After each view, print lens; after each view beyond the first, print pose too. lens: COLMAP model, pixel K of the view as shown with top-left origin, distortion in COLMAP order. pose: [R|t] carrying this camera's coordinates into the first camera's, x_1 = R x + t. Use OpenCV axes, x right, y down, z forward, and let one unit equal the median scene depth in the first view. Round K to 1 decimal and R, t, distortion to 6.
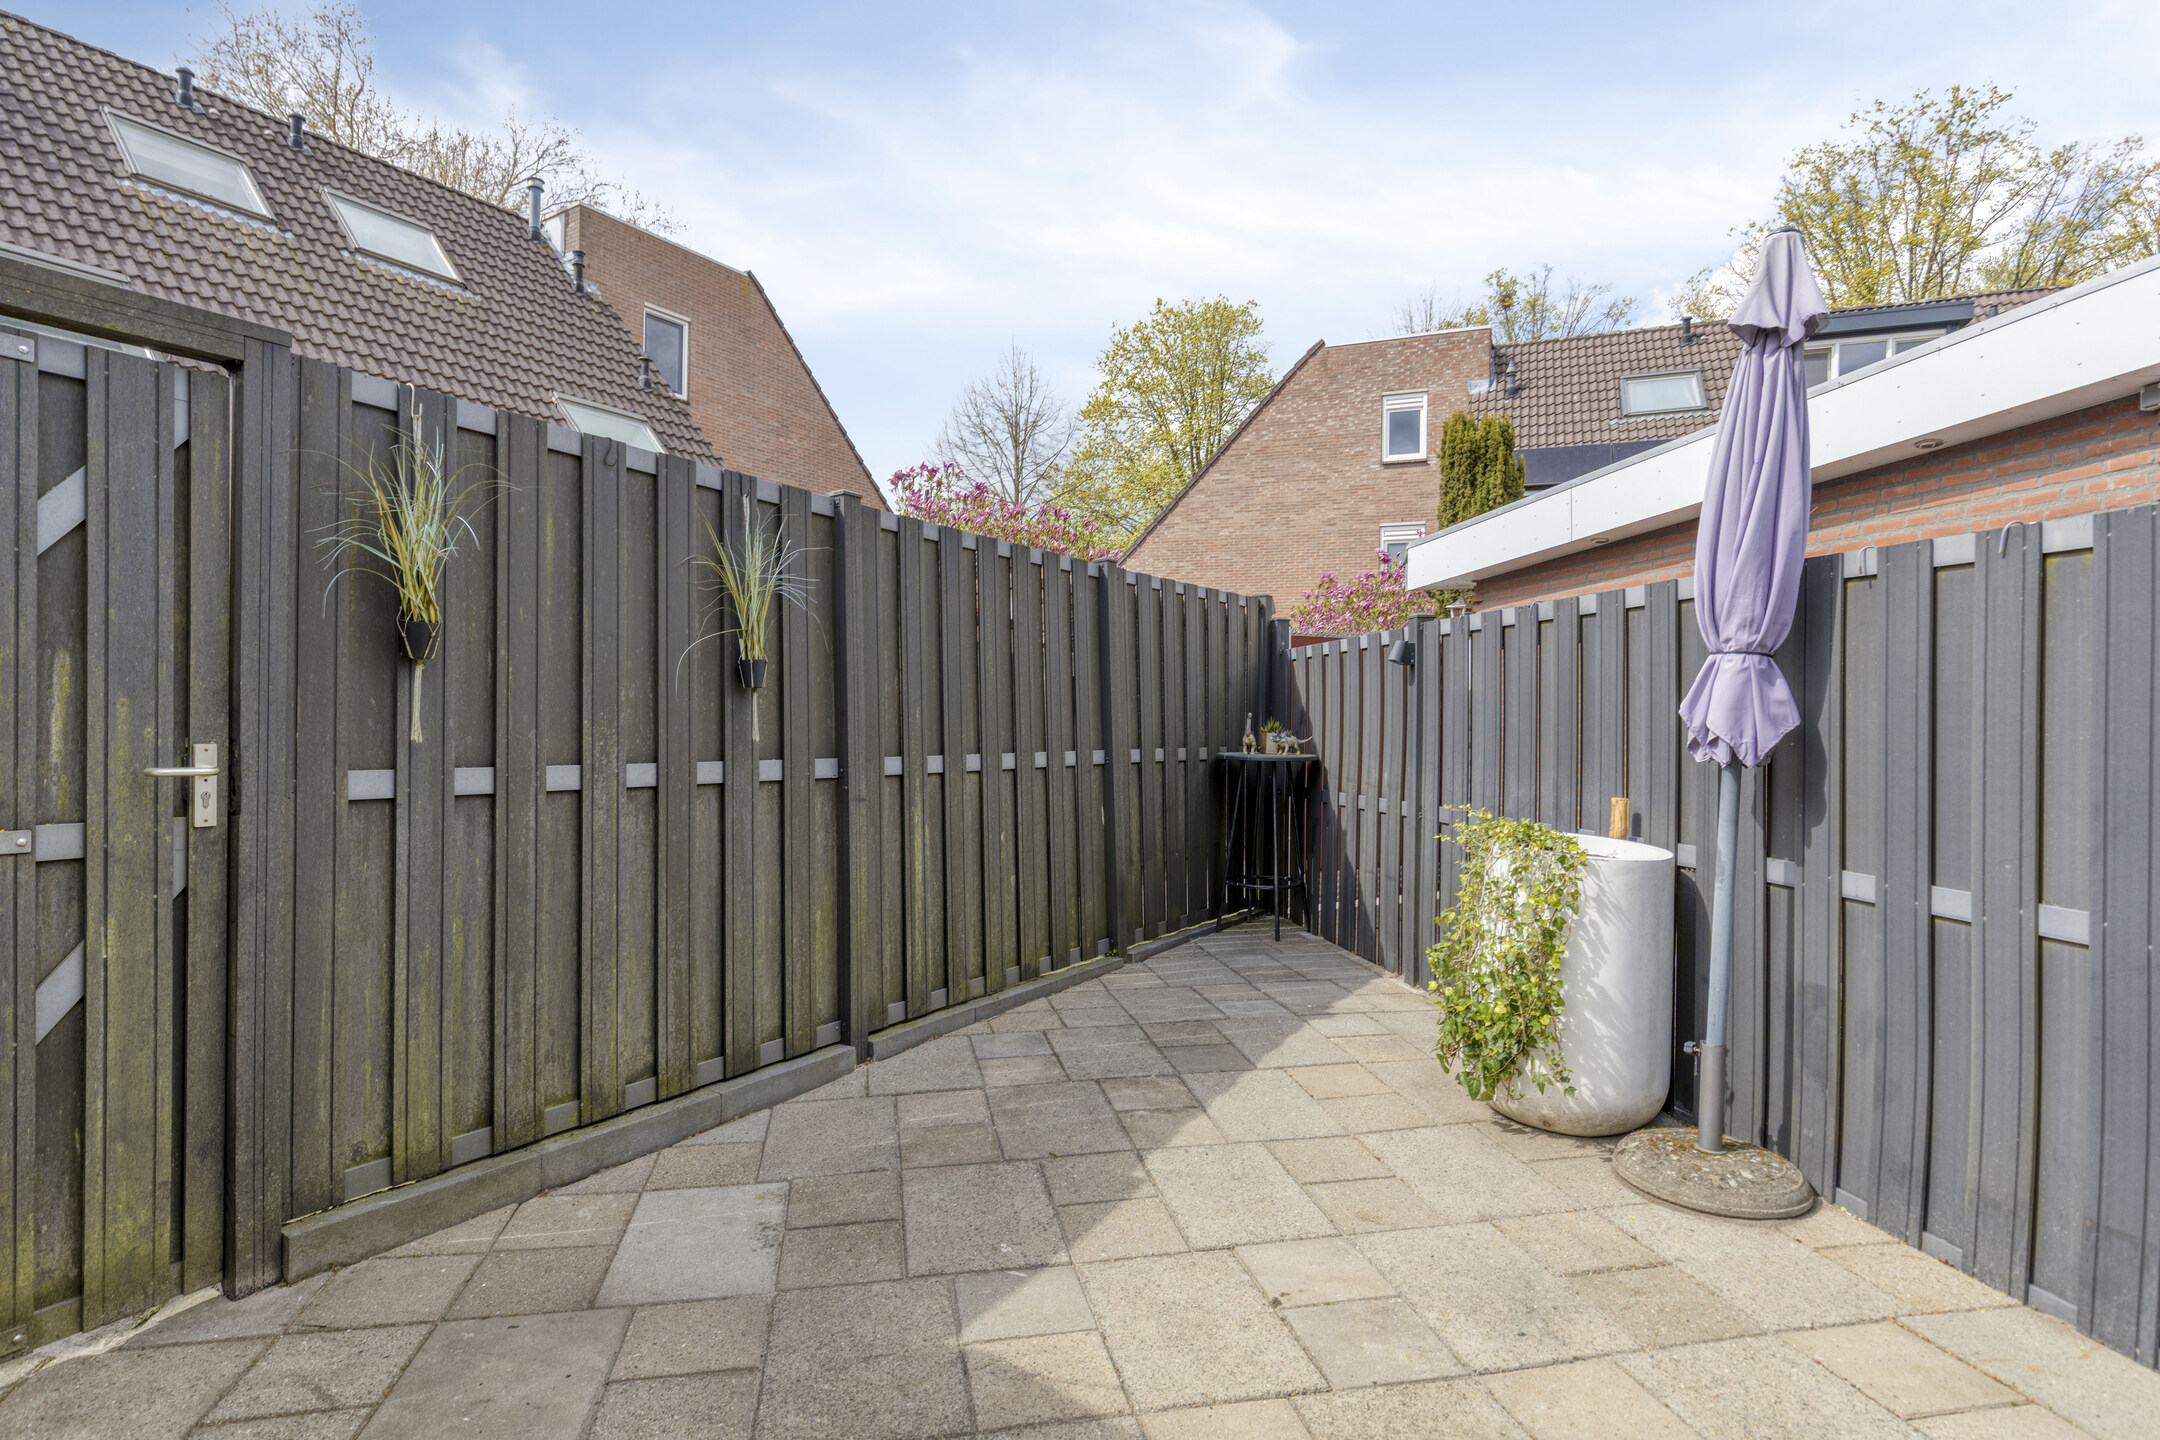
lens RADIAL K [[1091.8, 0, 1115.9], [0, 1091.8, 745.5], [0, 0, 1]] dist [0.013870, -0.001223]
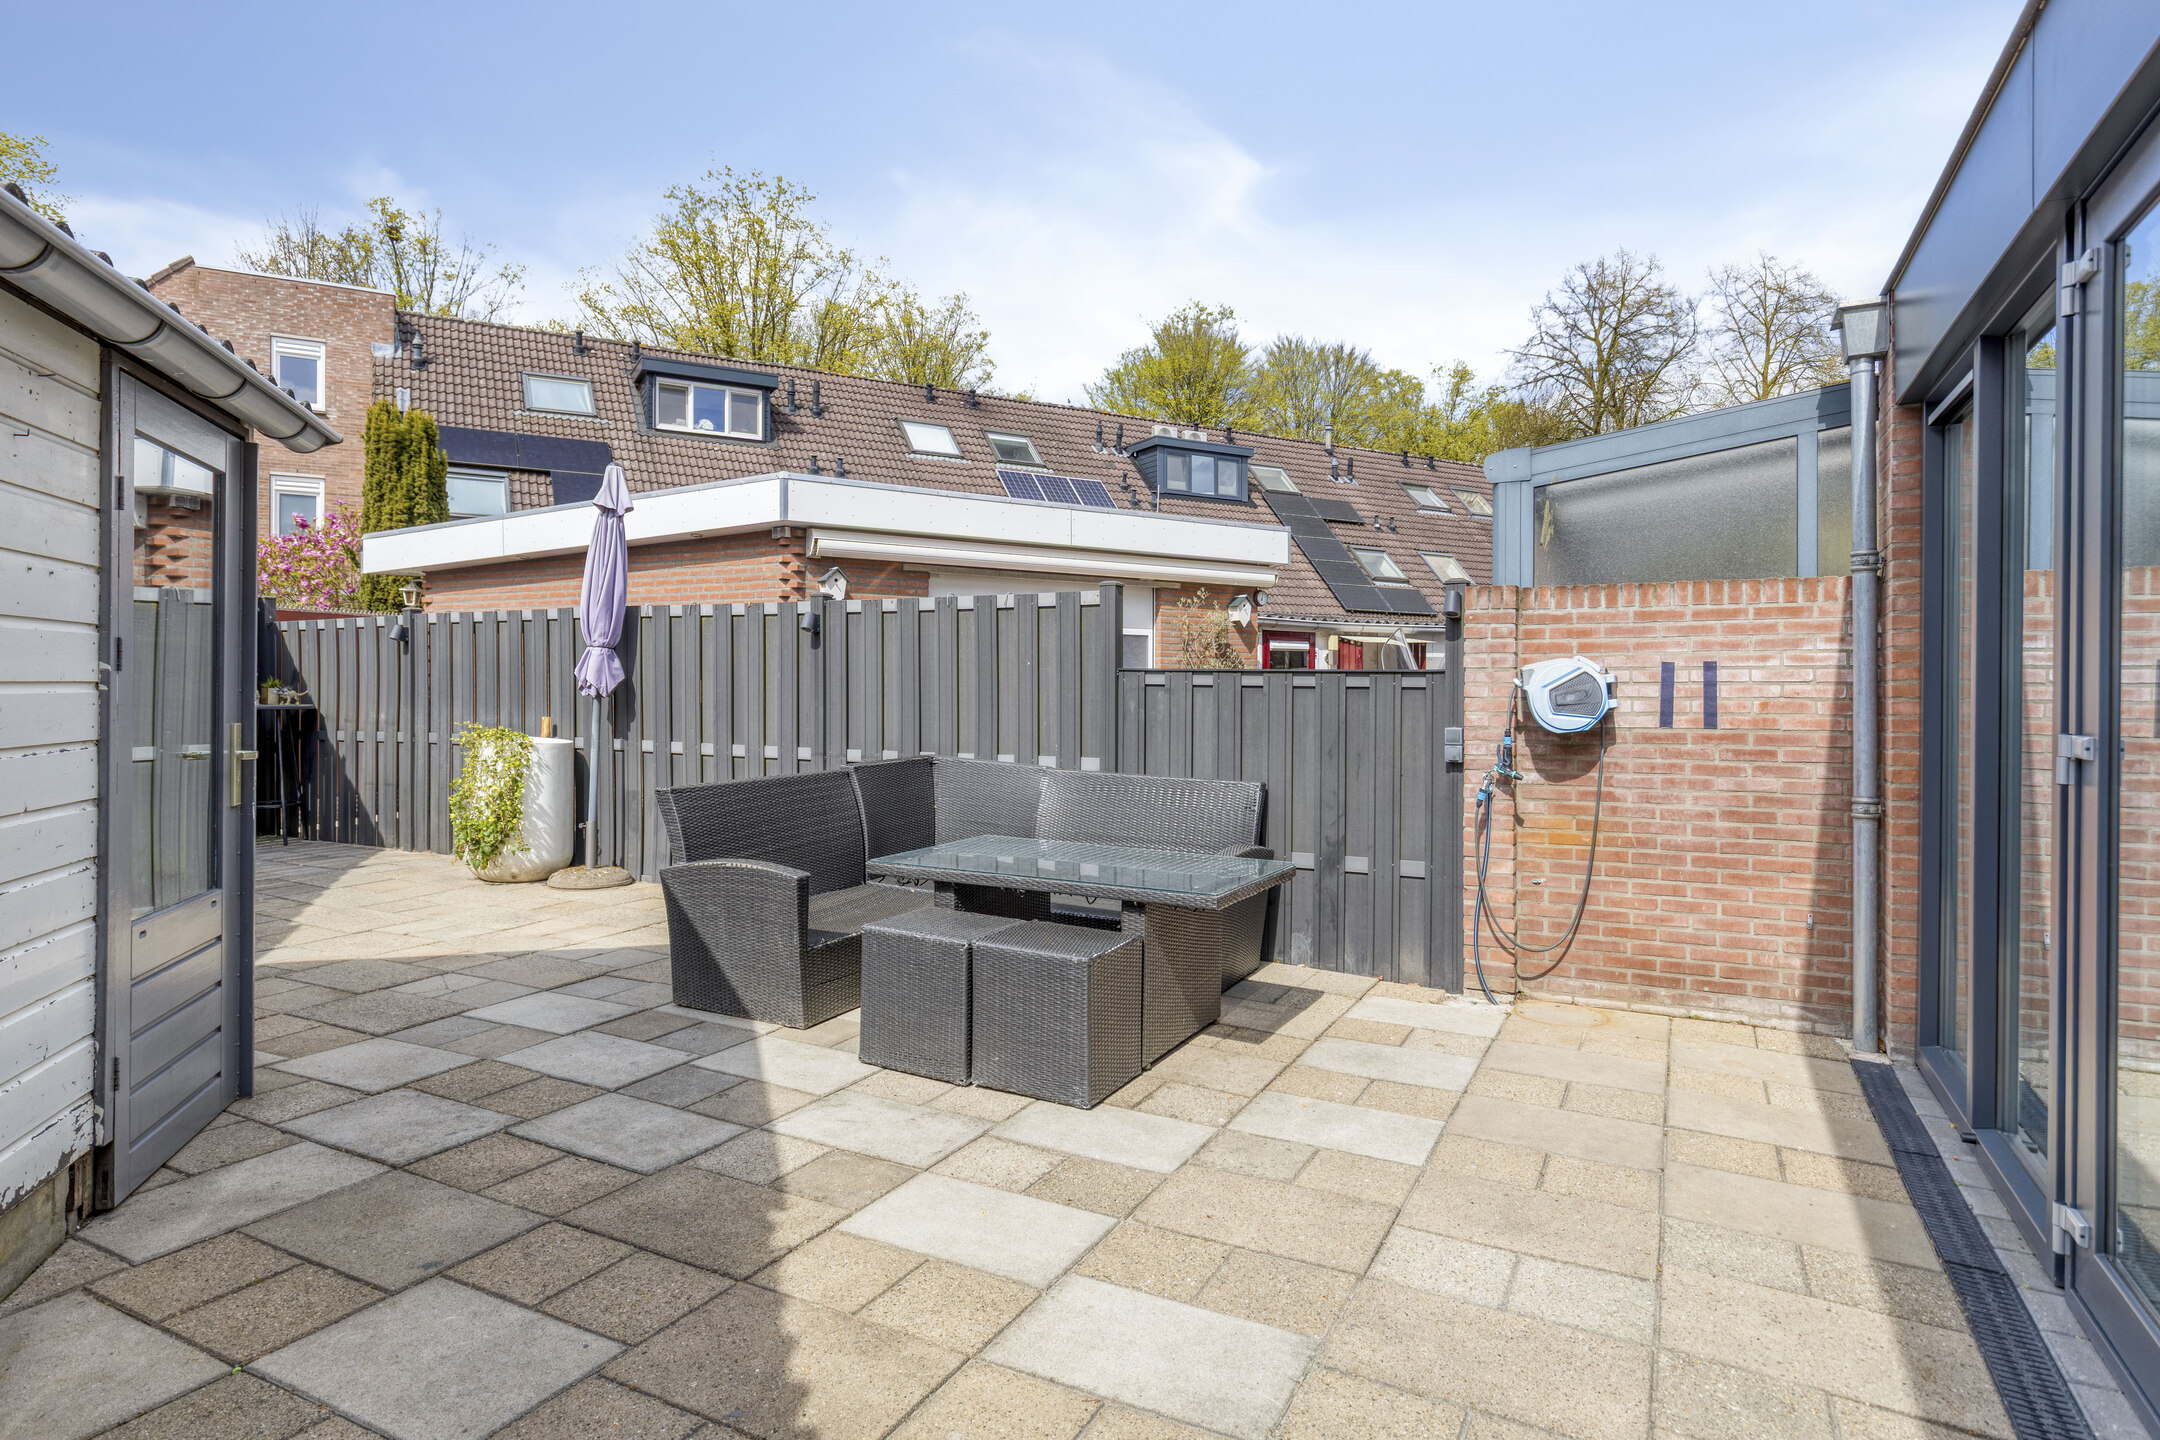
lens RADIAL K [[1172.4, 0, 1080.3], [0, 1172.4, 677.7], [0, 0, 1]] dist [-0.003038, -0.002035]
pose [[0.638322, -0.002381, 0.769766, -0.106182], [0.021232, 0.999669, -0.014513, 0.005644], [-0.769476, 0.025607, 0.638162, -0.209867]]
